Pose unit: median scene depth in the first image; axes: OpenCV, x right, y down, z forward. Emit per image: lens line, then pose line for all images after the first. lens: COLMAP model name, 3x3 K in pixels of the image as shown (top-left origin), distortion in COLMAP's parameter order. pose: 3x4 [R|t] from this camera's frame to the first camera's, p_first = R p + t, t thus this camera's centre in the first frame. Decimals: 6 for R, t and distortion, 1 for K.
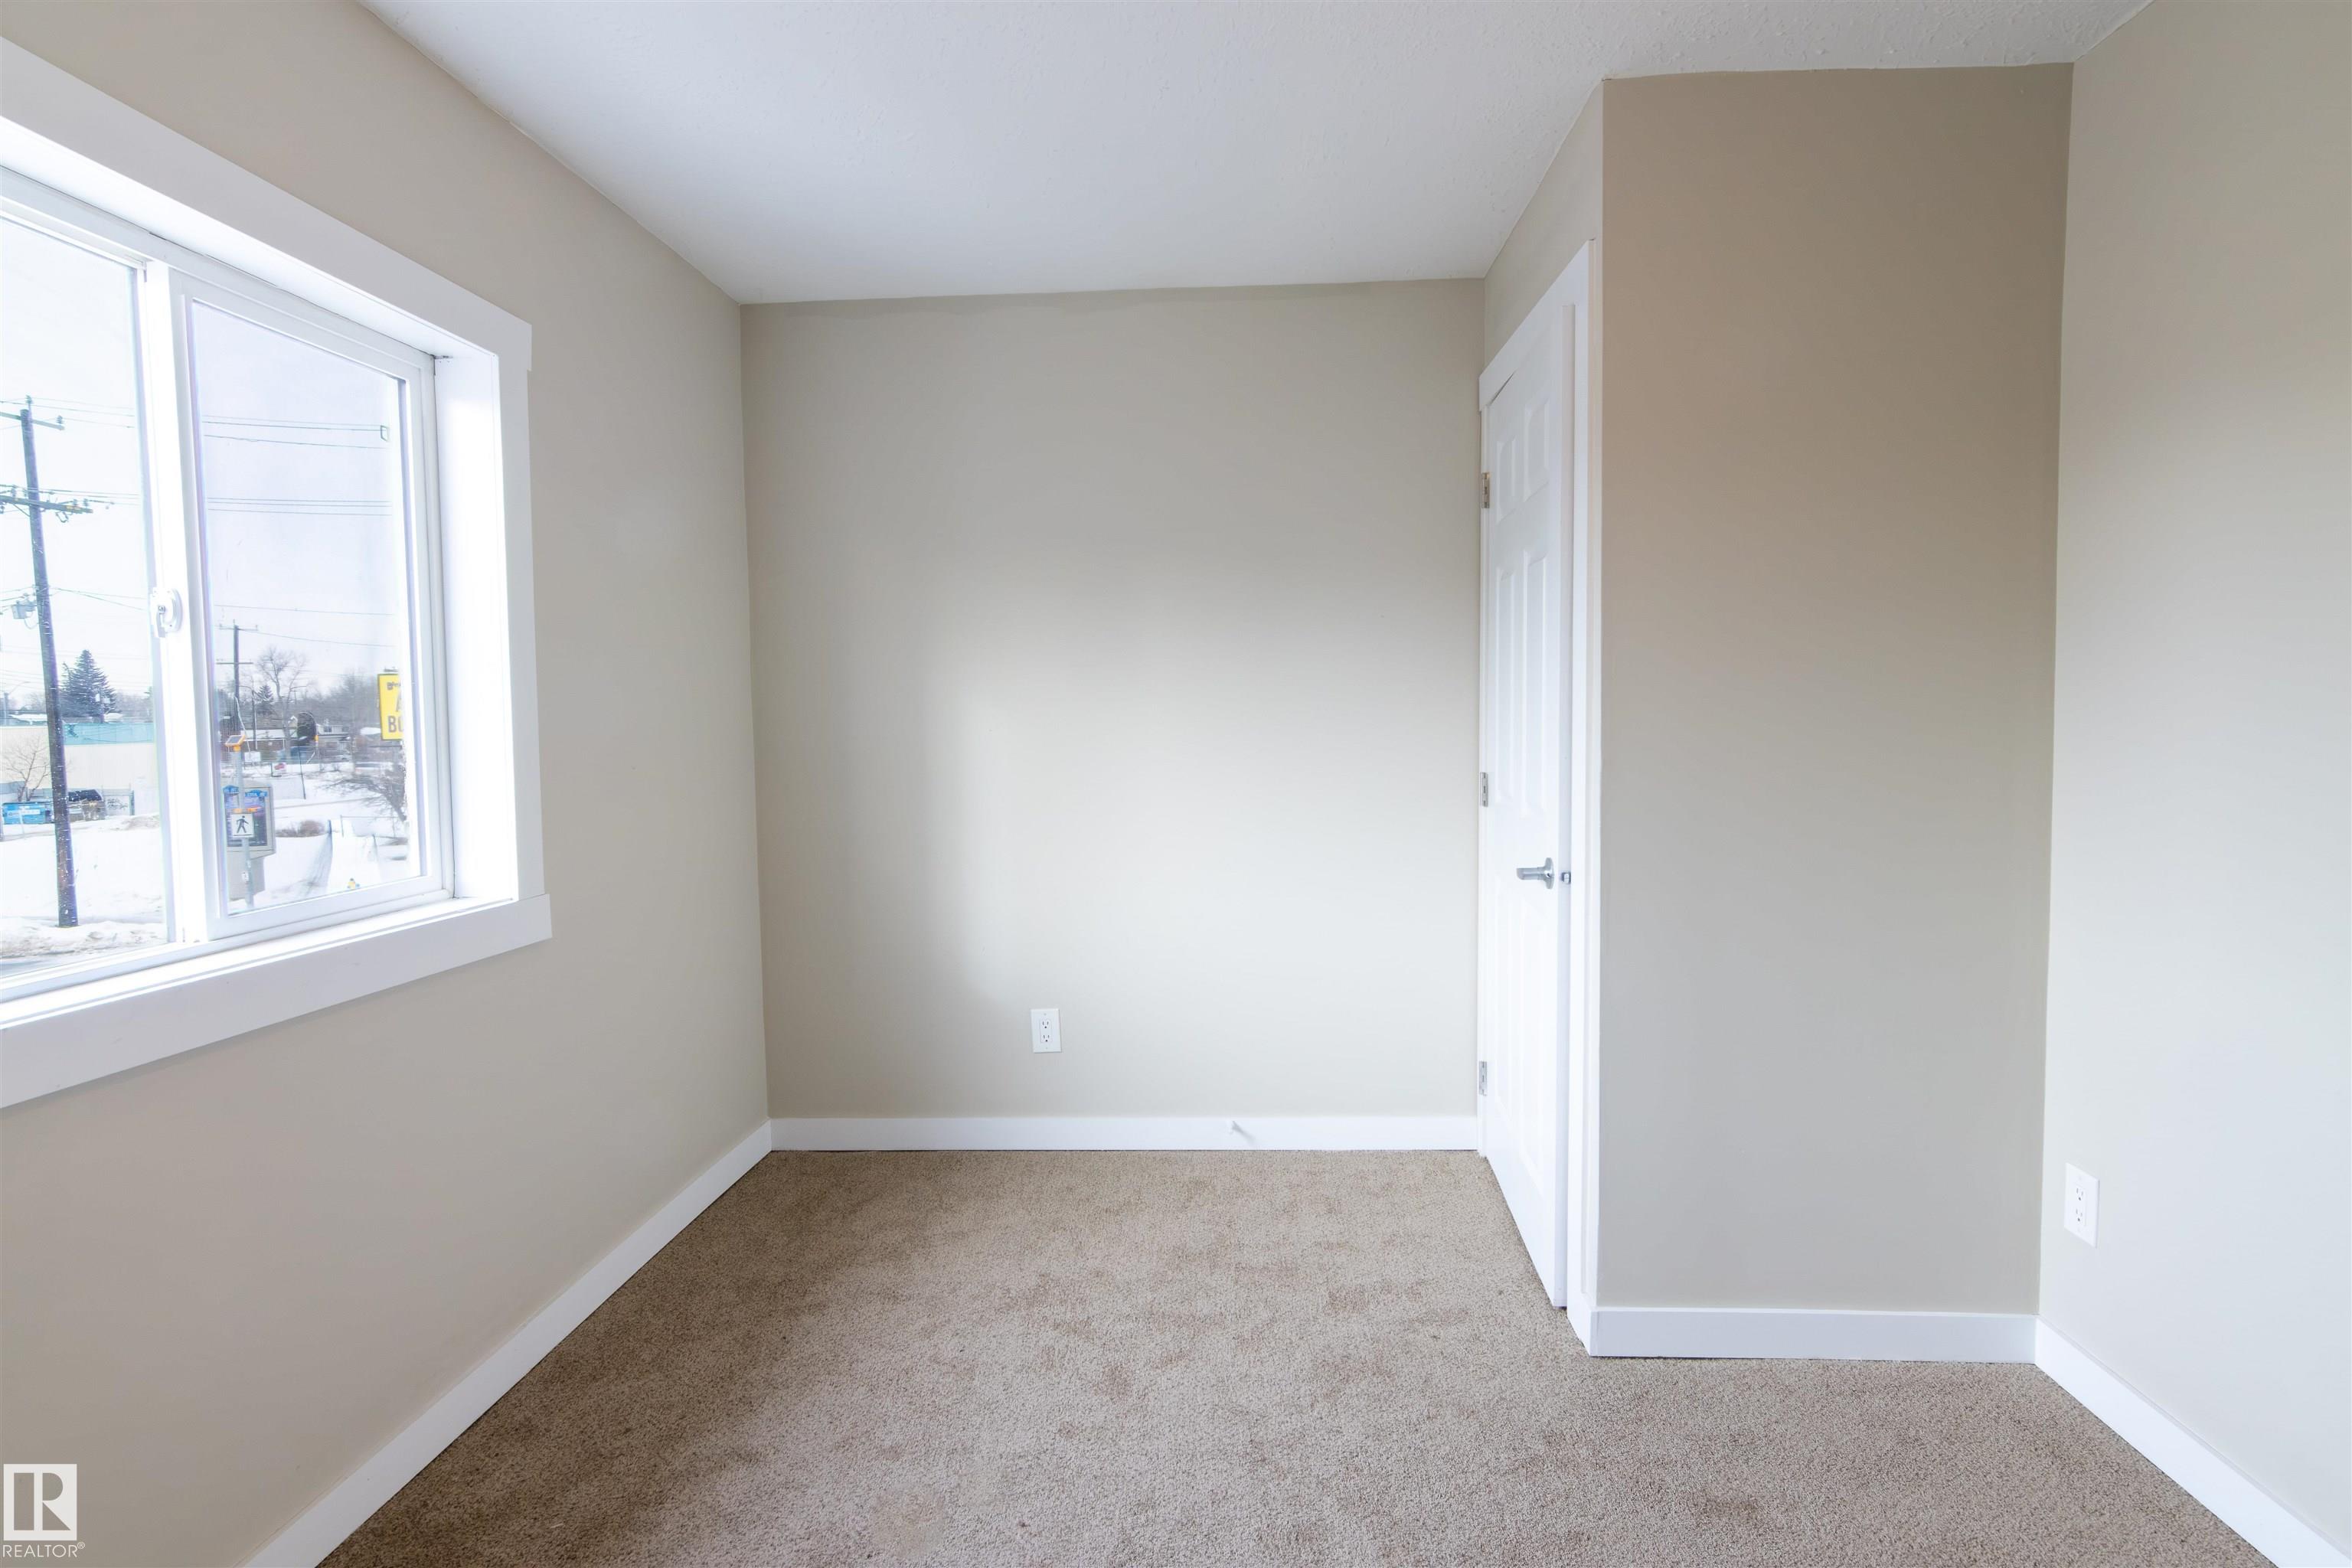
lens RADIAL K [[1206.9, 0, 1176.0], [0, 1206.9, 784.0], [0, 0, 1]] dist [0.002248, 0.001338]
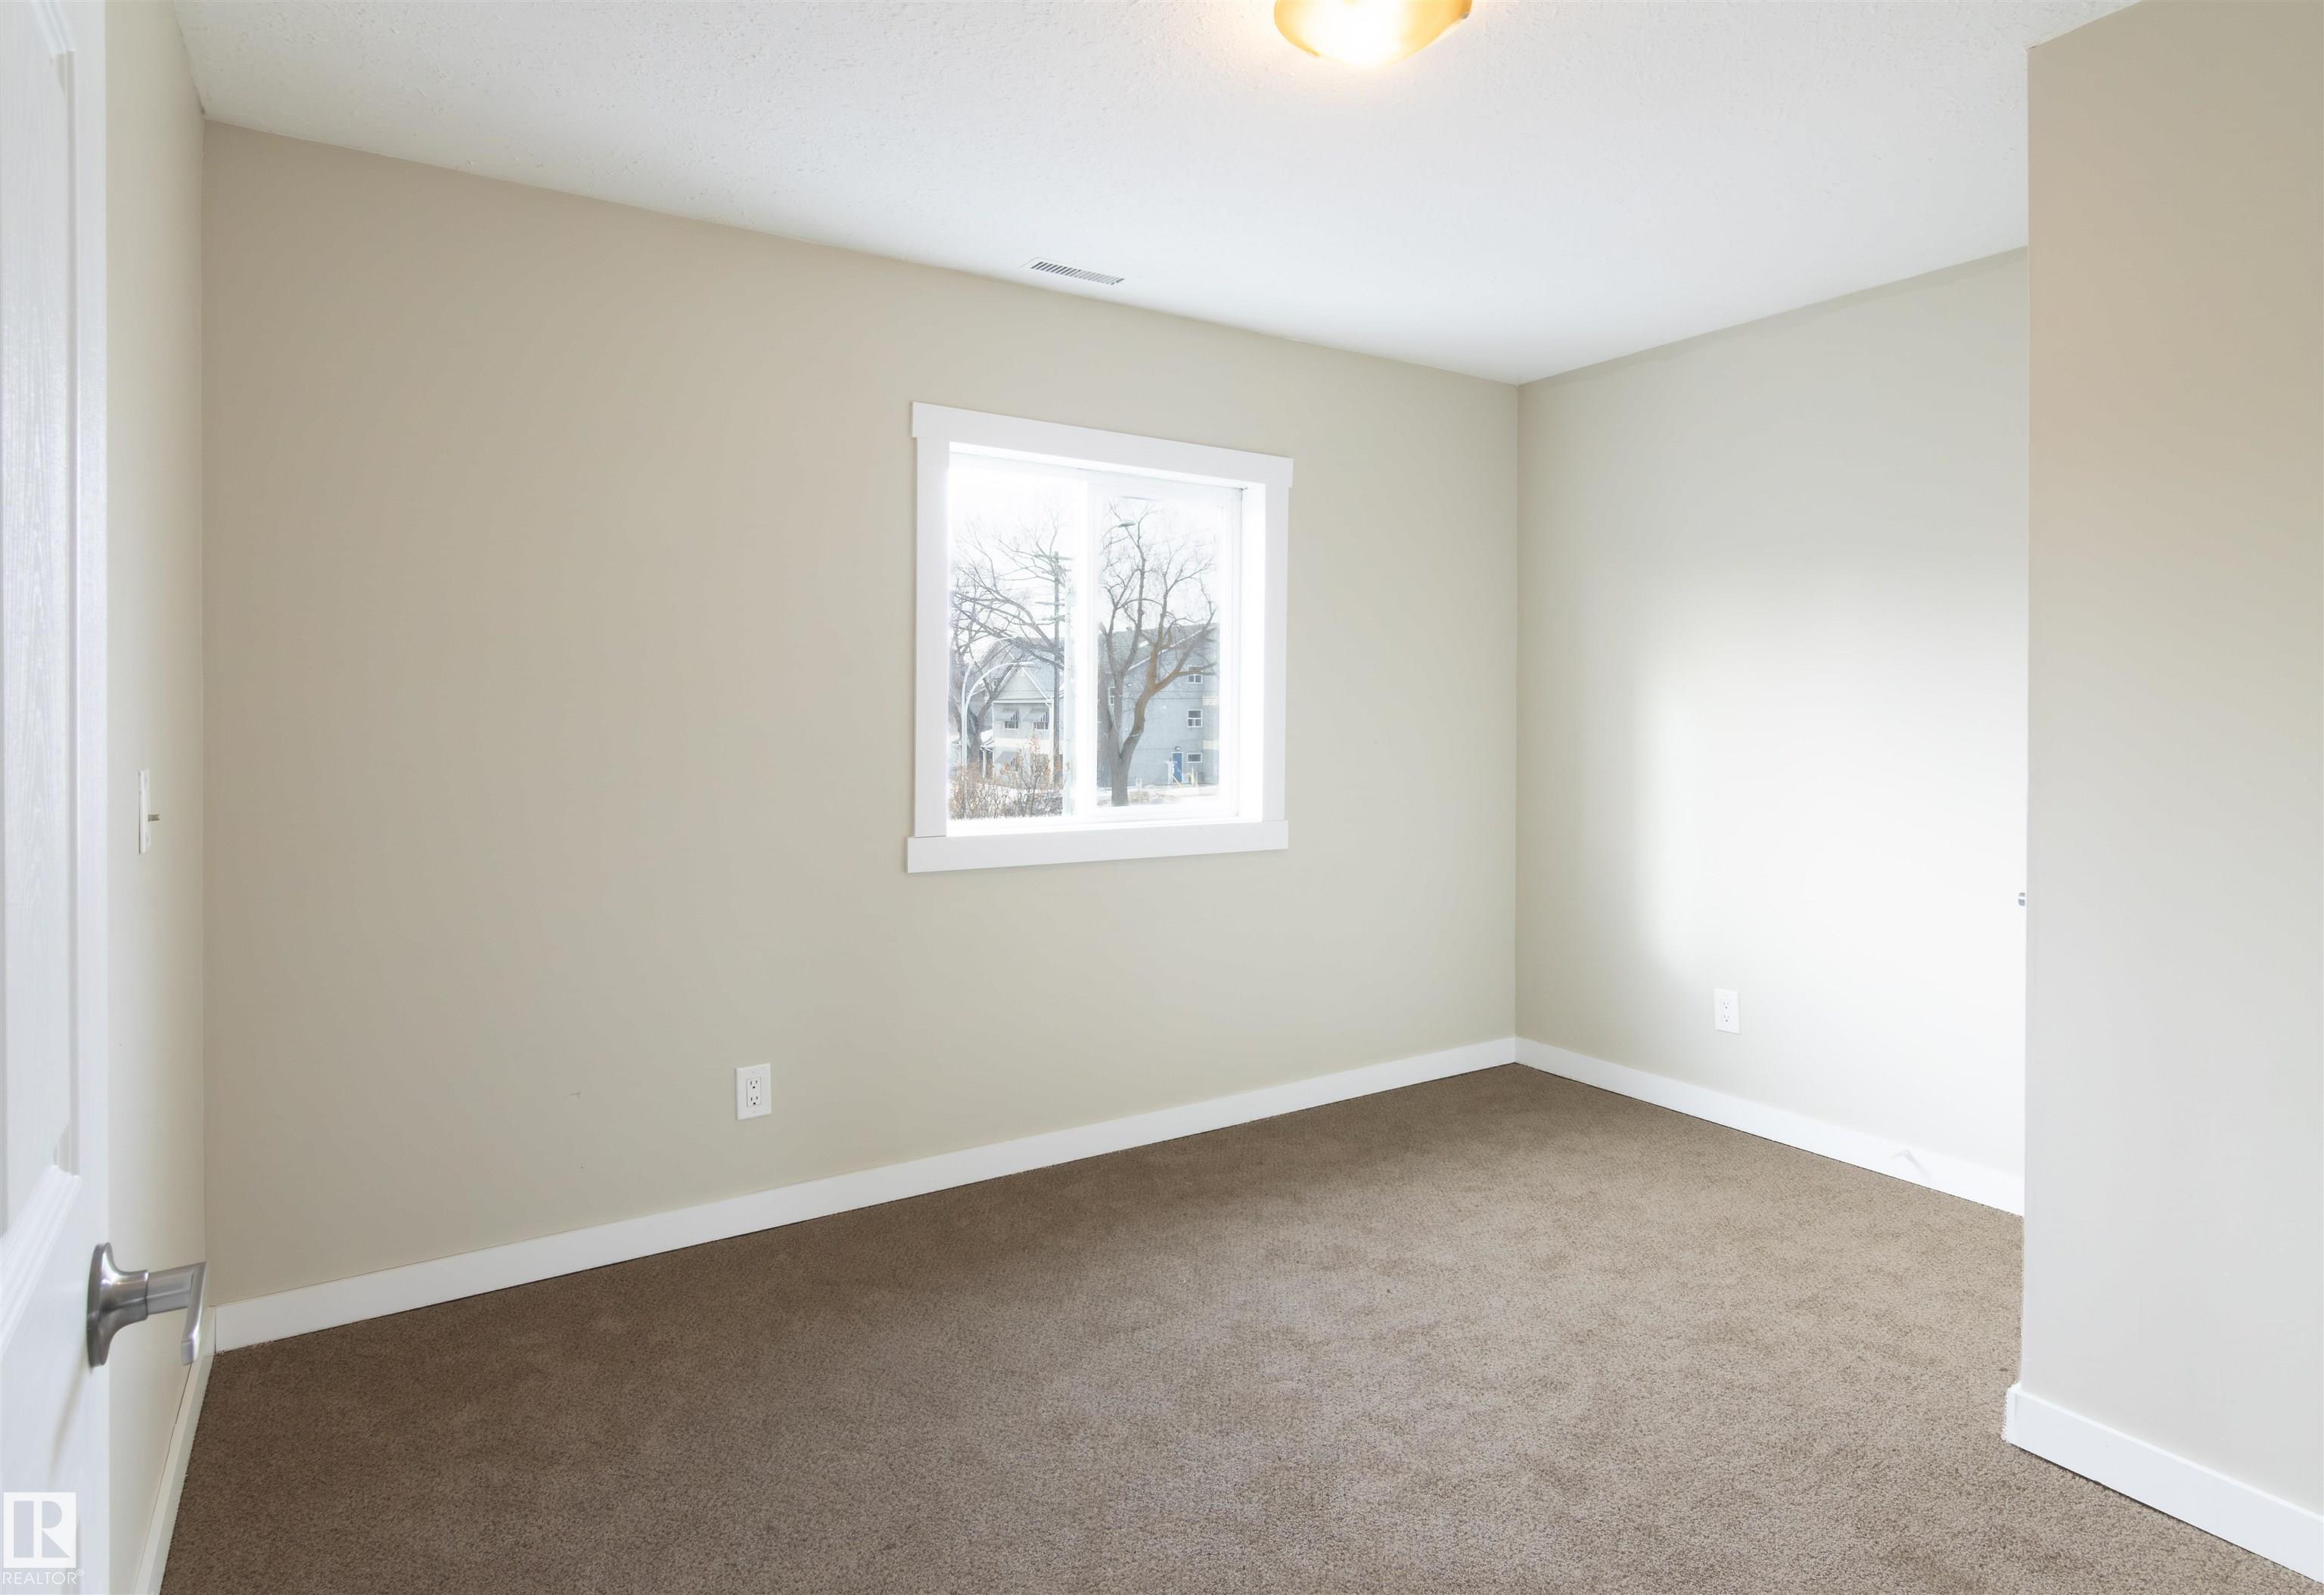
lens RADIAL K [[1217.8, 0, 1163.1], [0, 1217.8, 709.9], [0, 0, 1]] dist [0.000380, 0.000058]
pose [[0.594649, 0.020029, -0.803736, 0.604381], [-0.062539, 0.997813, -0.021405, -0.006353], [0.801550, 0.062993, 0.594601, -0.061261]]
